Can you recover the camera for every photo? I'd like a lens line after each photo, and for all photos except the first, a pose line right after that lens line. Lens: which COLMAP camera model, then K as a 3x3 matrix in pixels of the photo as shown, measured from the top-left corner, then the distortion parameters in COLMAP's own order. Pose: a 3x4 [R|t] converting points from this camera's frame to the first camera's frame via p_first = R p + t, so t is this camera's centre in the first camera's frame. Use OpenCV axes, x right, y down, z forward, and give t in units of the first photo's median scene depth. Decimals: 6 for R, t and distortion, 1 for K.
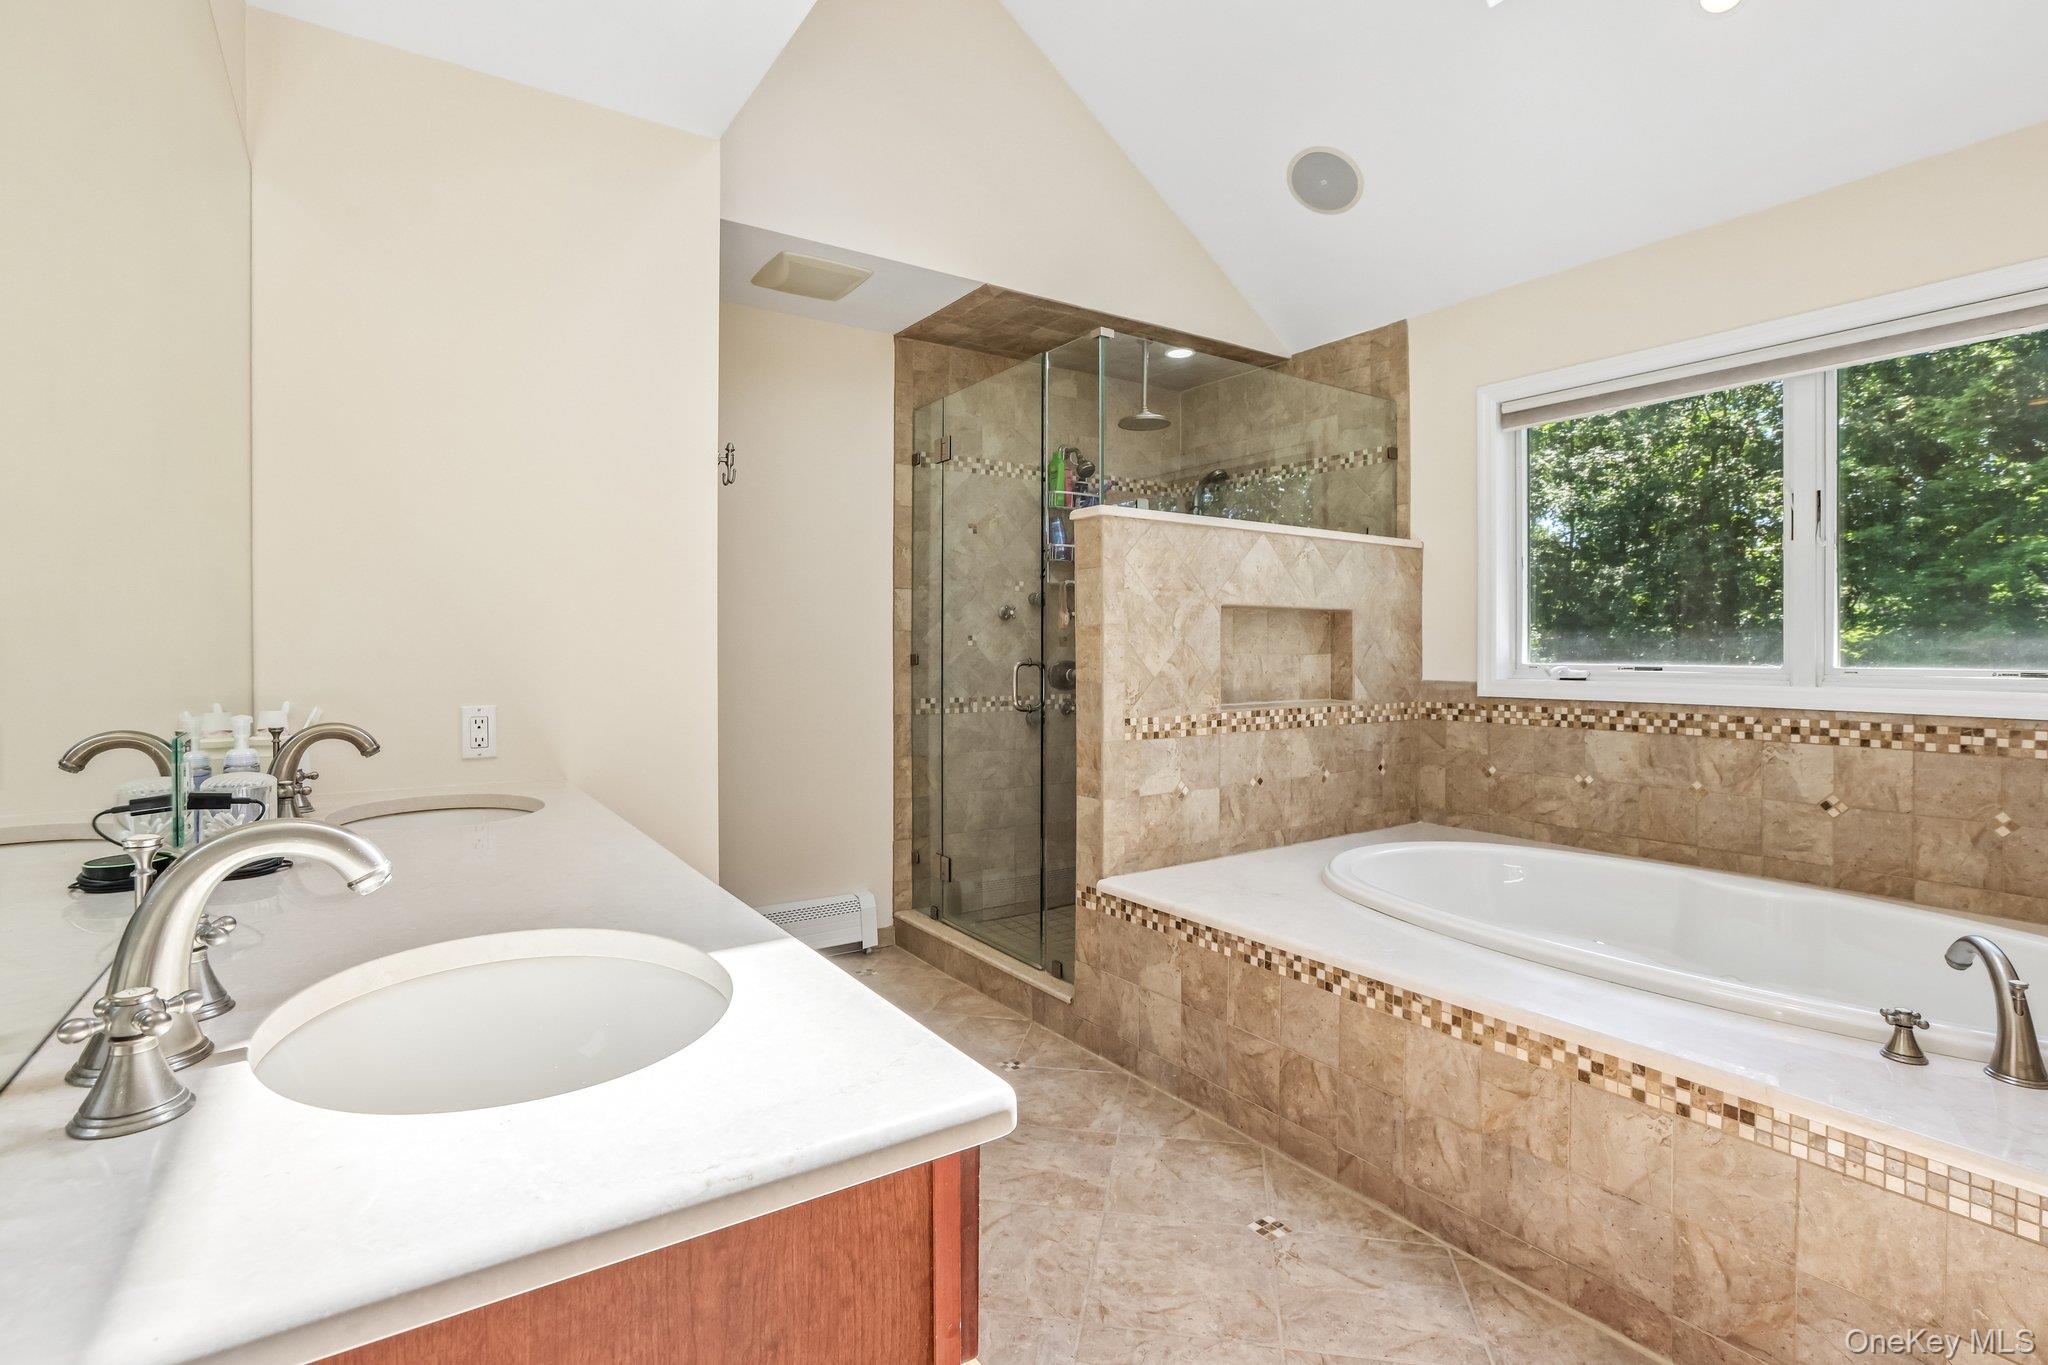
lens RADIAL K [[948.4, 0, 1034.0], [0, 948.4, 654.1], [0, 0, 1]] dist [-0.048396, 0.024366]
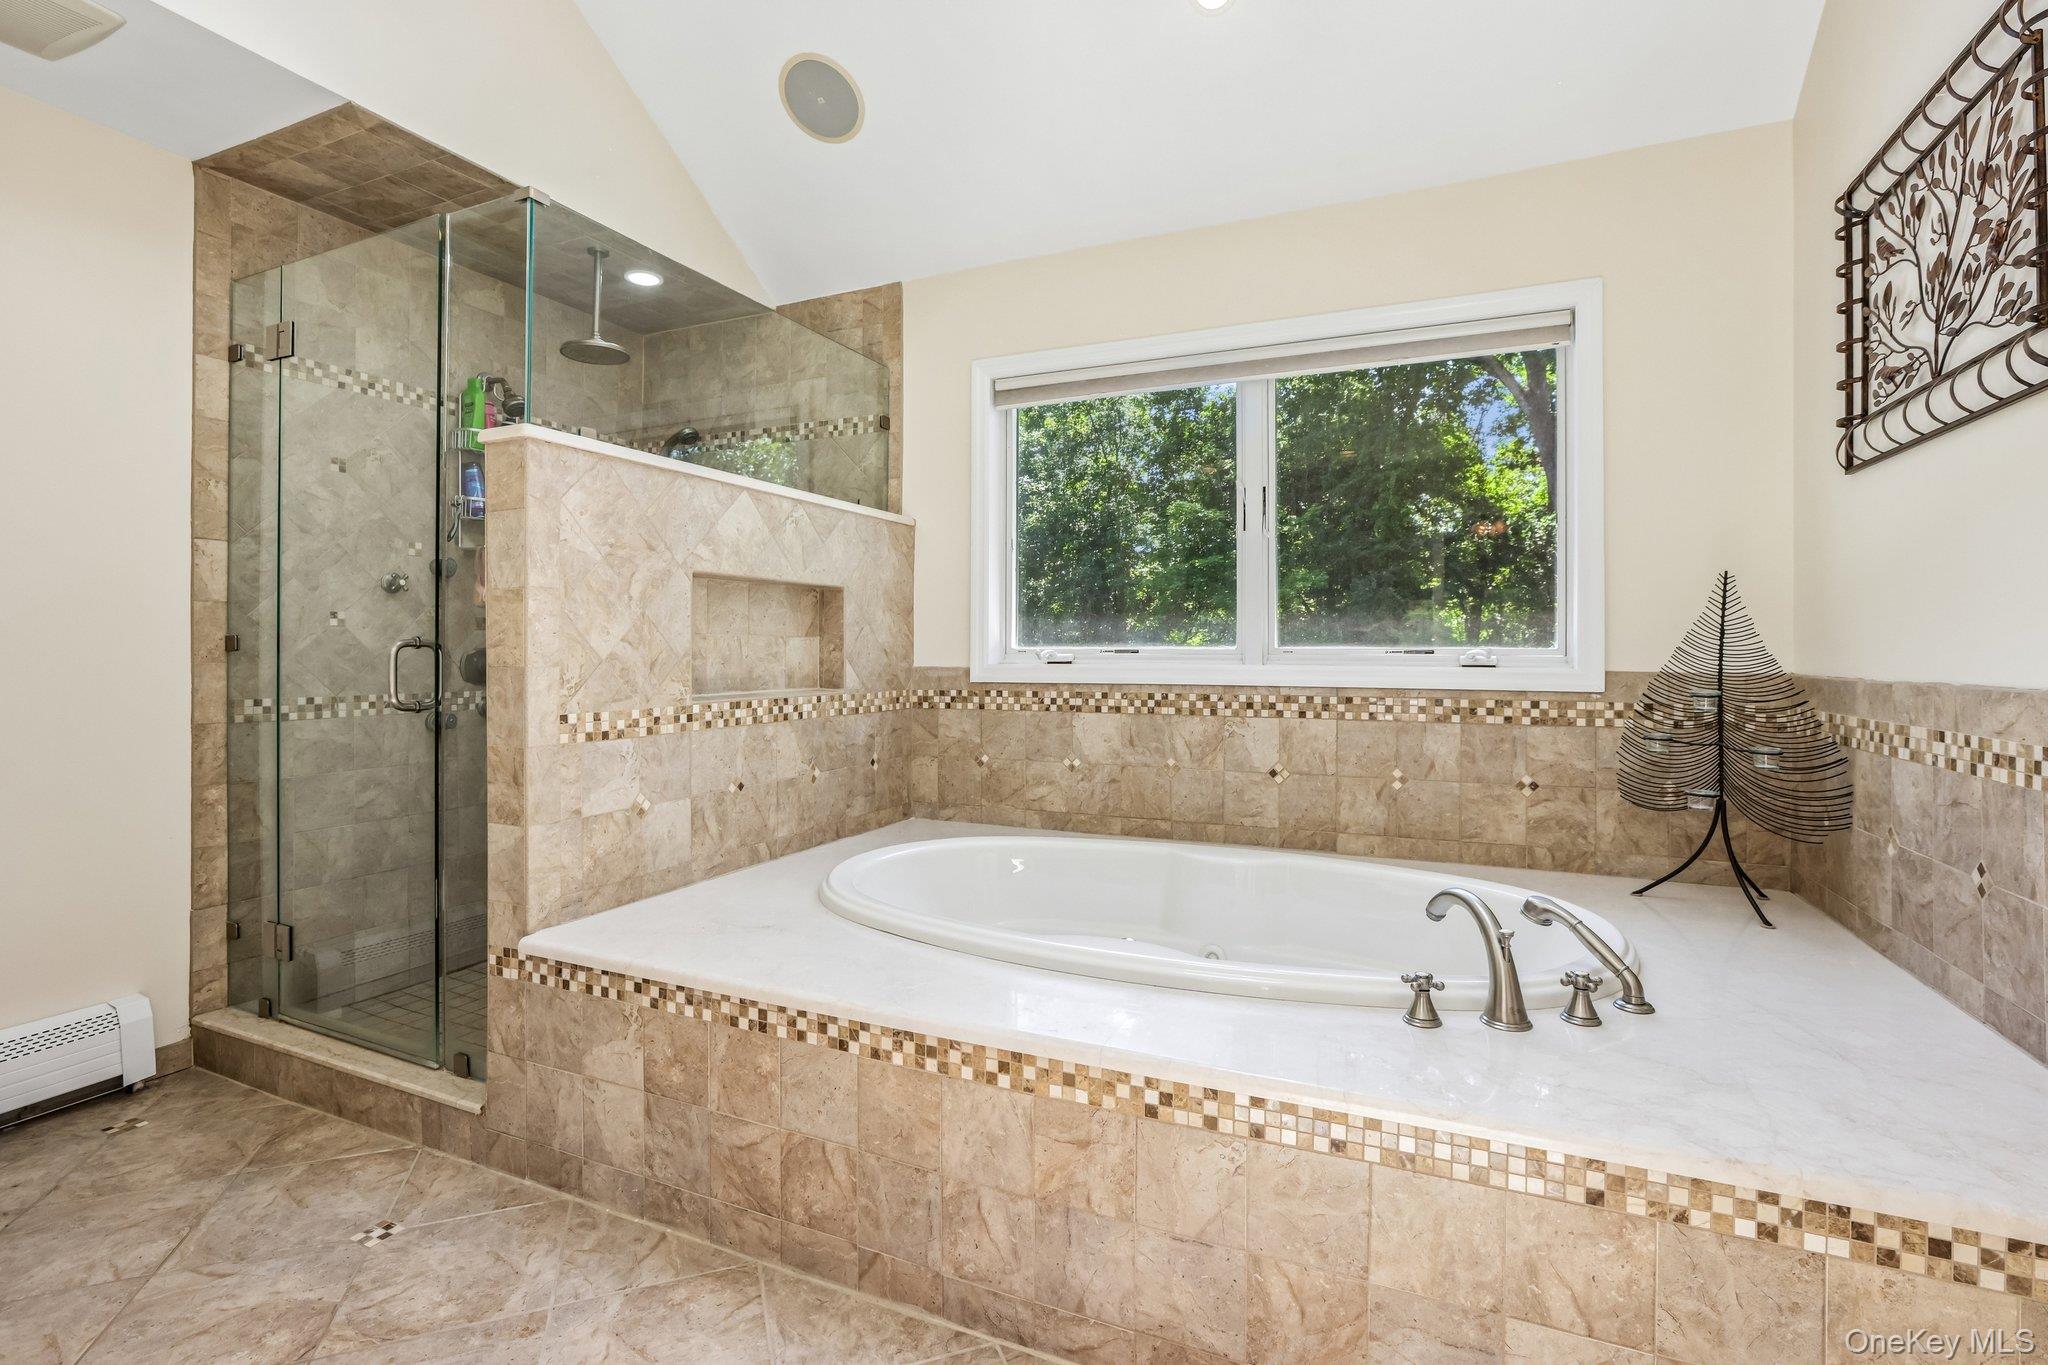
lens RADIAL K [[948.4, 0, 1034.0], [0, 948.4, 654.1], [0, 0, 1]] dist [-0.048396, 0.024366]
pose [[0.853270, -0.000294, 0.521469, 0.028174], [0.000224, 1.000000, 0.000197, 0.019353], [-0.521469, -0.000052, 0.853270, 0.168864]]
